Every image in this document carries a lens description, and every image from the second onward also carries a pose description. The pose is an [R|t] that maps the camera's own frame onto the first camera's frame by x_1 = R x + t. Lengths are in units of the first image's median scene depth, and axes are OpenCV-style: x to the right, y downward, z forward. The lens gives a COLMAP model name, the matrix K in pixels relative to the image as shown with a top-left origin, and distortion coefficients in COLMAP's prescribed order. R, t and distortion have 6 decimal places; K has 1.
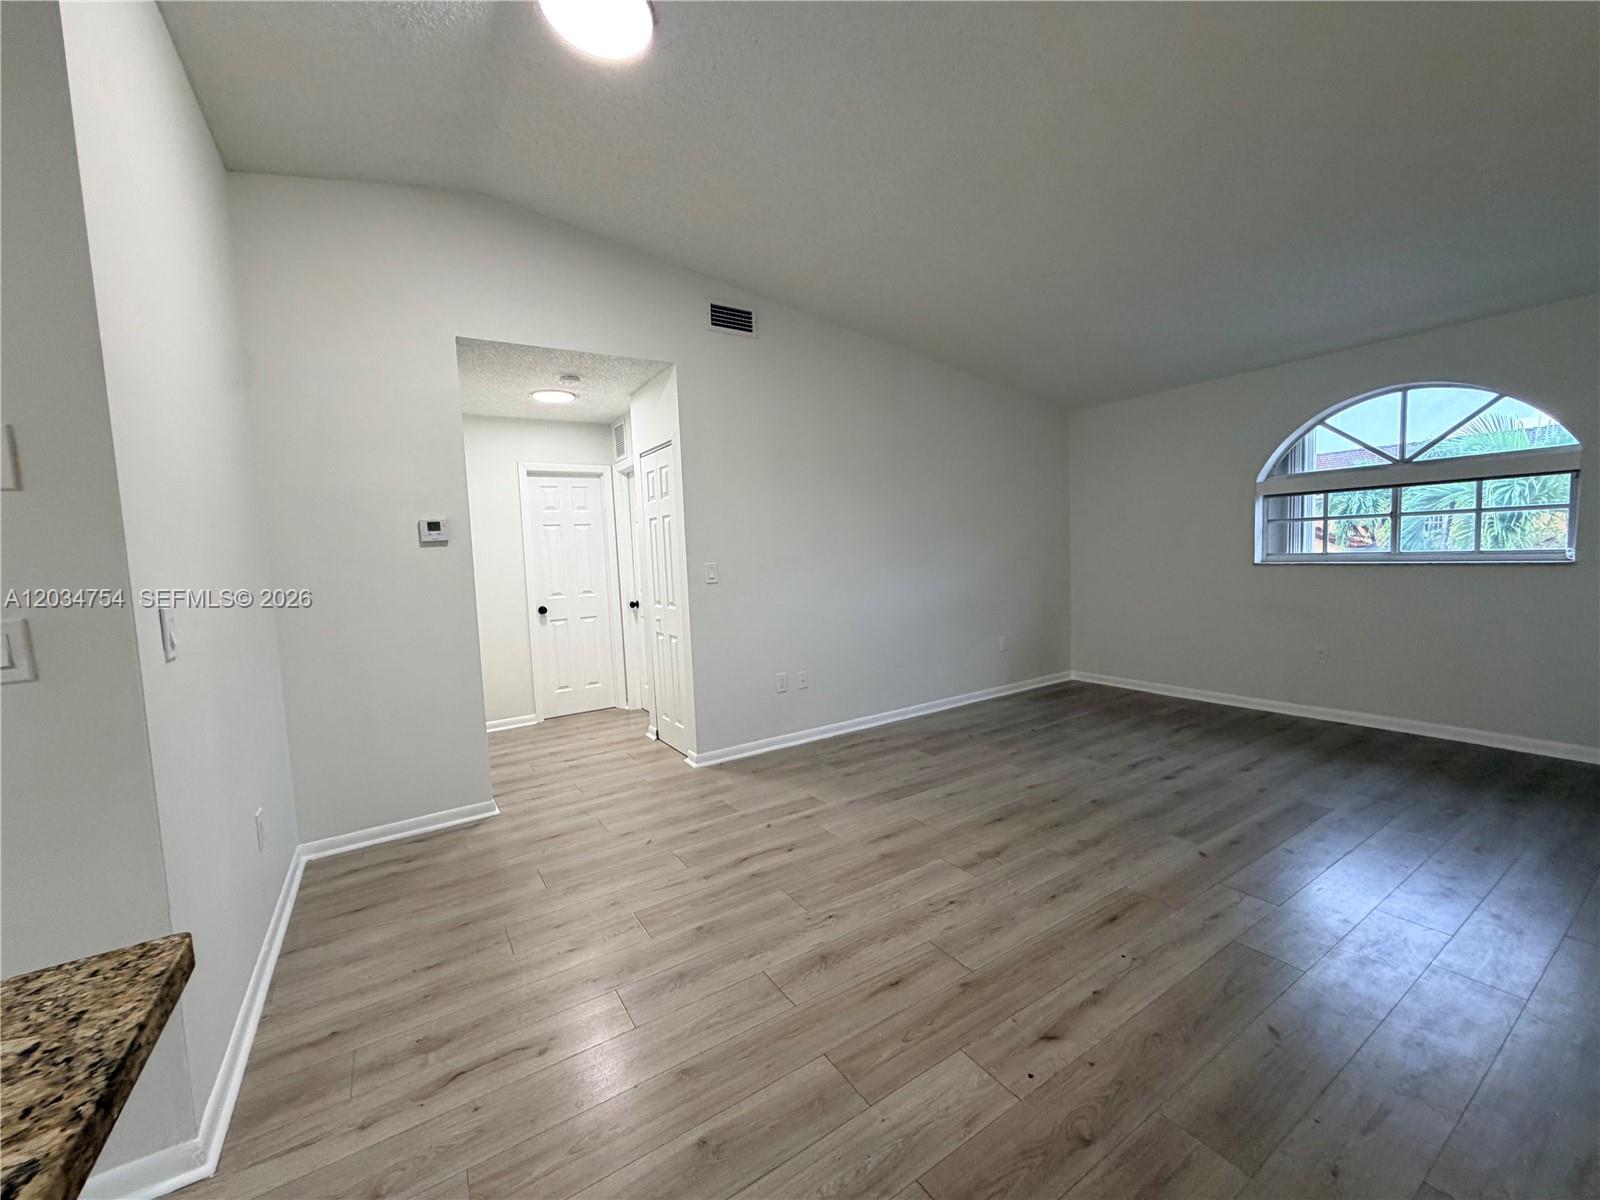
lens RADIAL K [[642.5, 0, 802.9], [0, 642.5, 599.9], [0, 0, 1]] dist [0.001145, 0.000384]
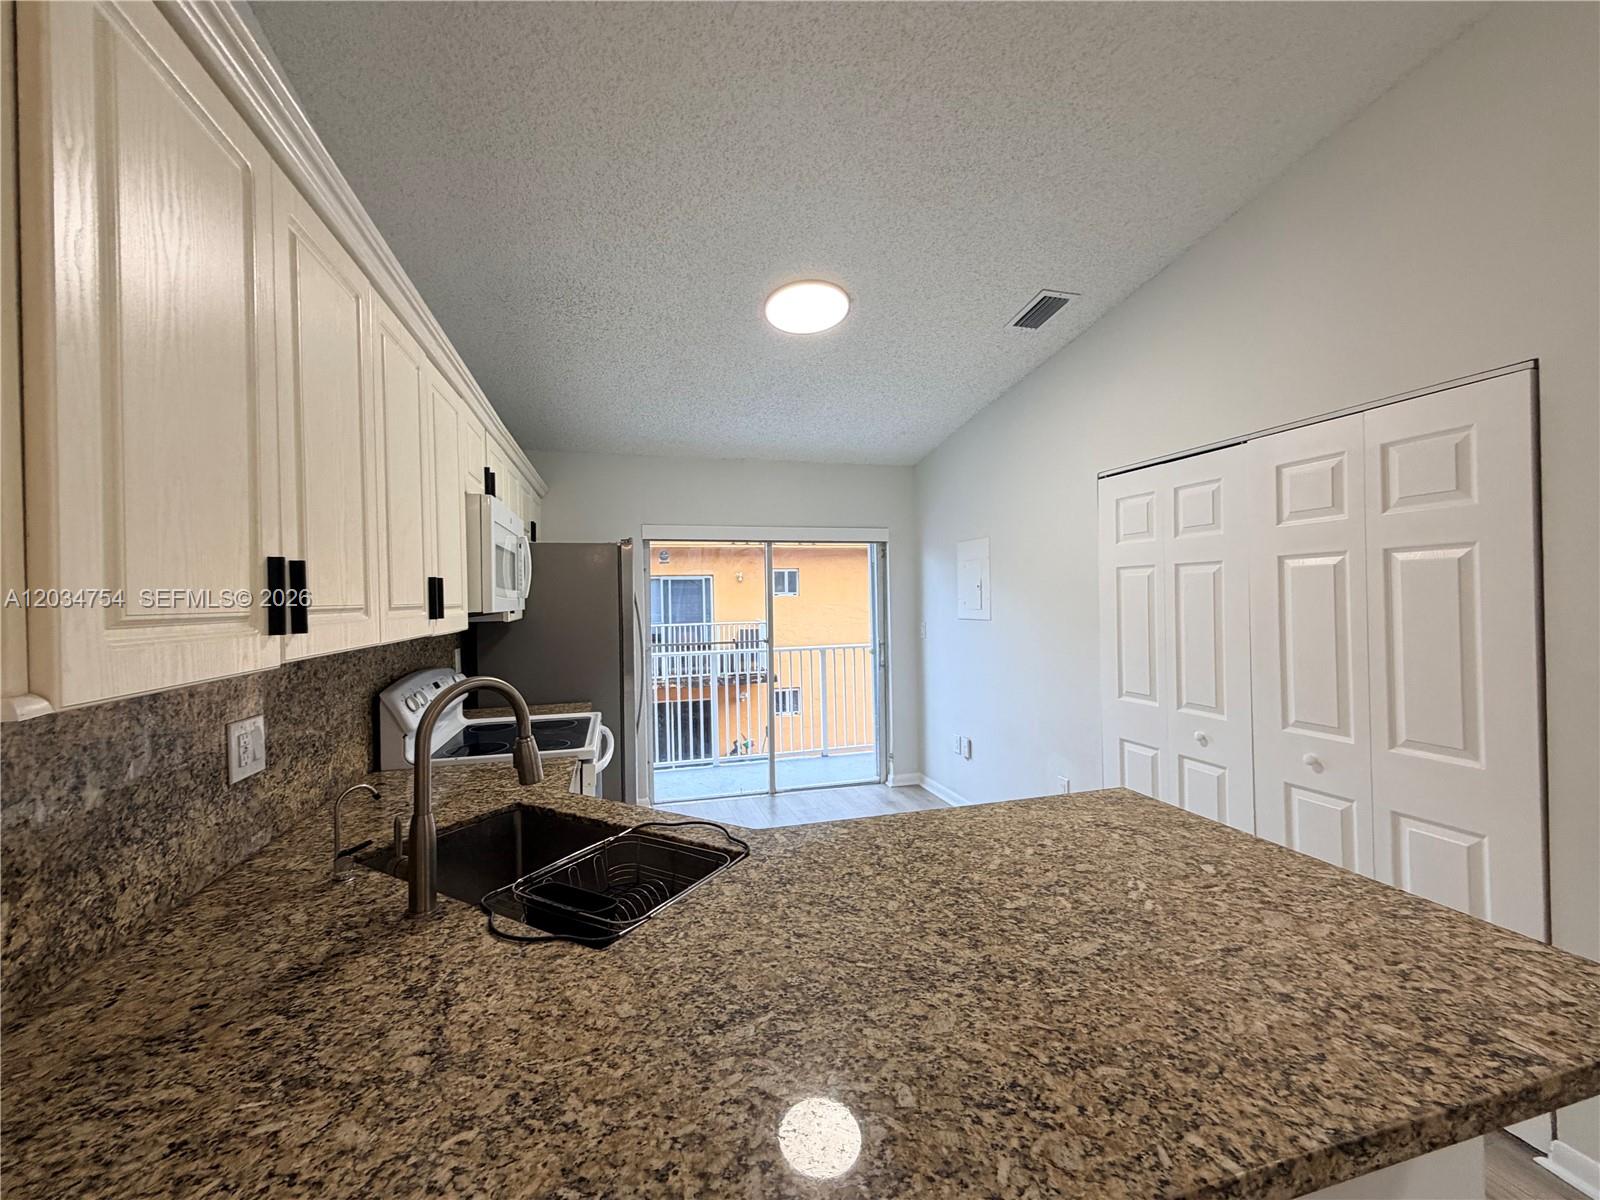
lens RADIAL K [[642.5, 0, 796.5], [0, 642.5, 598.2], [0, 0, 1]] dist [0.001145, 0.000384]
pose [[-0.287337, 0.045123, -0.956766, 0.139952], [-0.047172, 0.997011, 0.061188, -0.047918], [0.956667, 0.062714, -0.284350, -0.067741]]
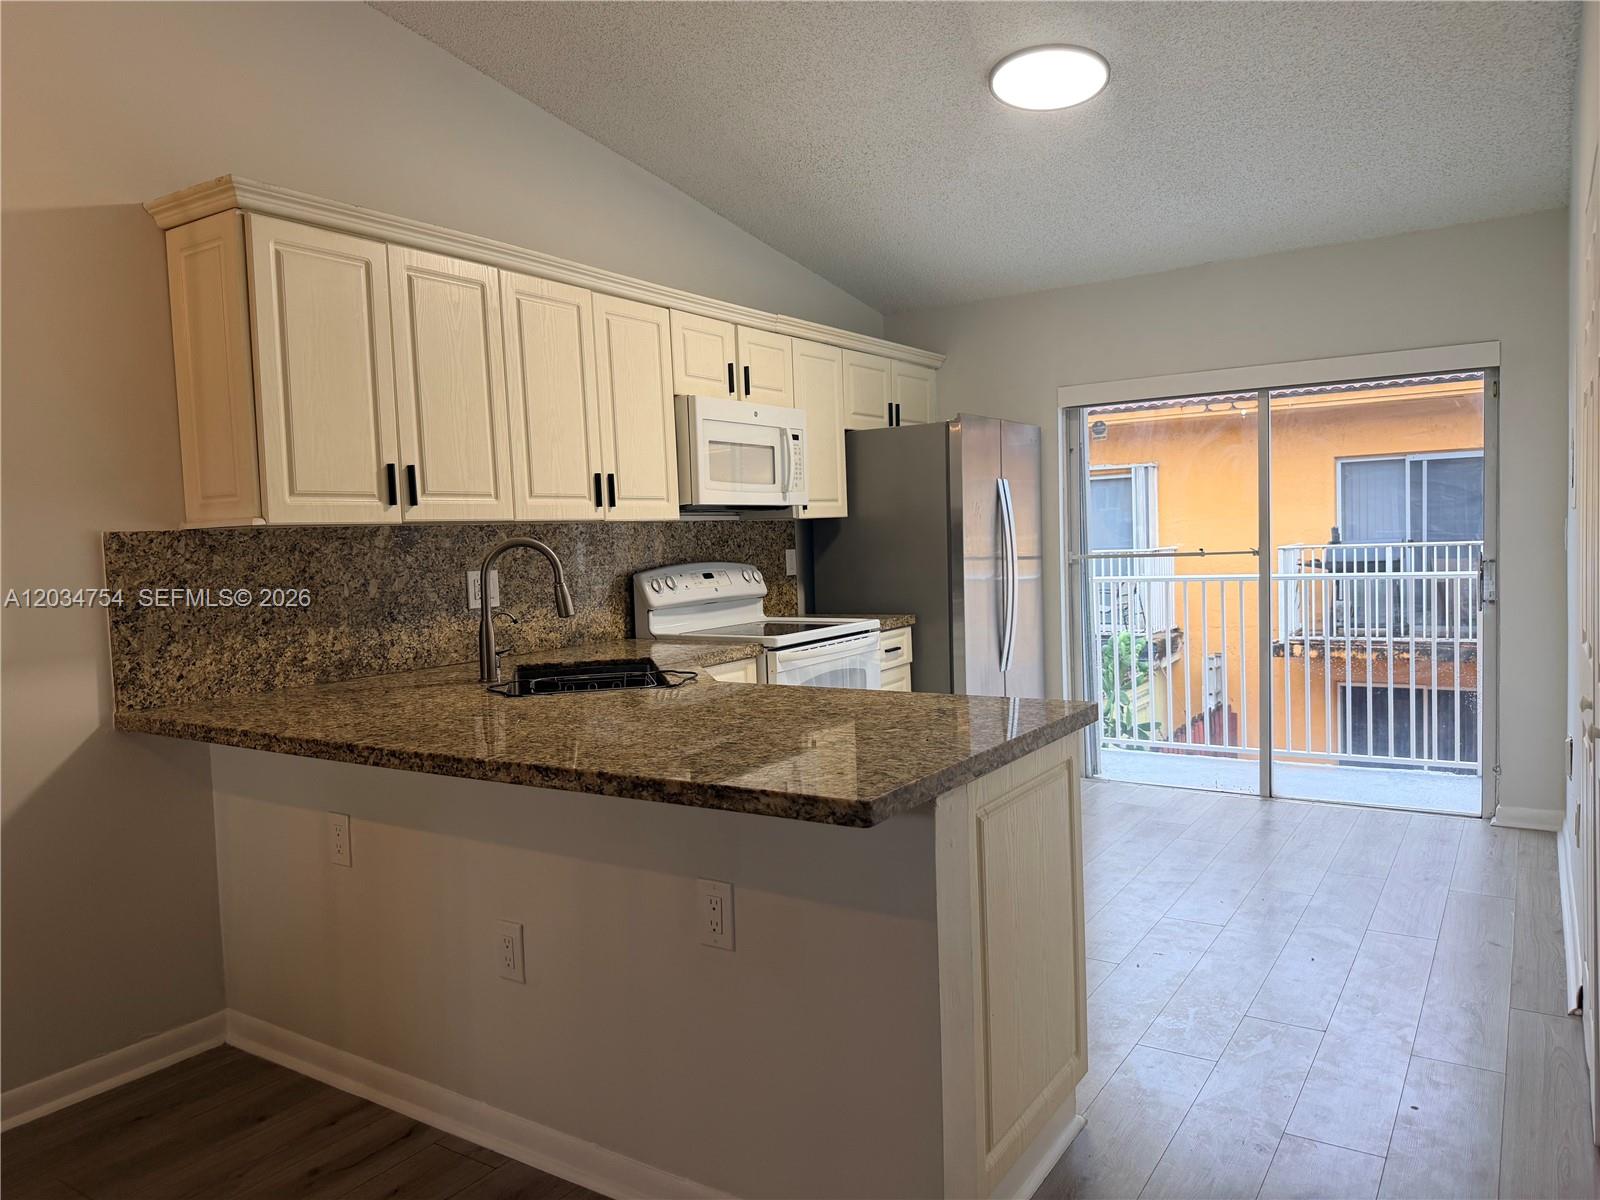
lens RADIAL K [[1126.5, 0, 794.5], [0, 1126.5, 601.6], [0, 0, 1]] dist [0.072842, 0.000792]
pose [[-0.908446, 0.095033, -0.407057, 0.001277], [0.038625, 0.988732, 0.144630, -0.048550], [0.416214, 0.115666, -0.901880, 0.793155]]
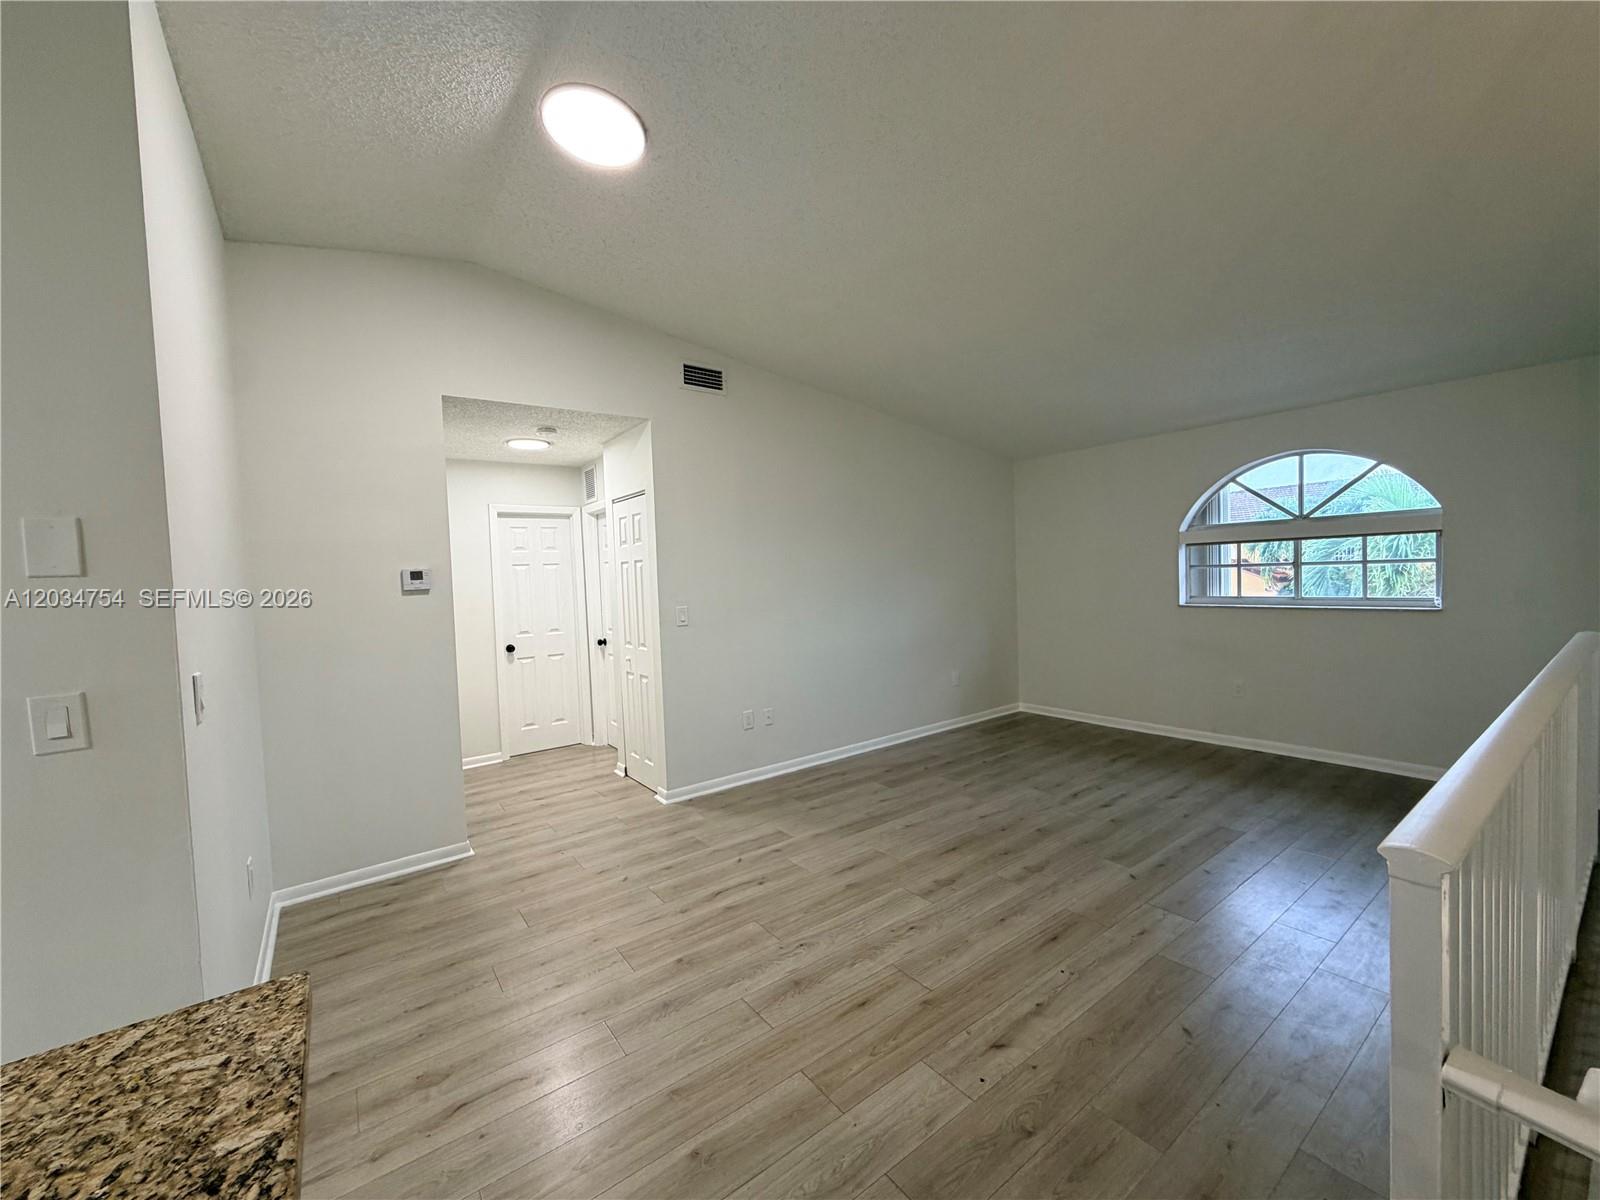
lens RADIAL K [[642.5, 0, 803.4], [0, 642.5, 599.6], [0, 0, 1]] dist [0.001145, 0.000384]
pose [[0.997597, 0.002555, 0.069233, -0.025486], [0.000202, 0.999208, -0.039786, -0.038789], [-0.069280, 0.039704, 0.996807, -0.087006]]
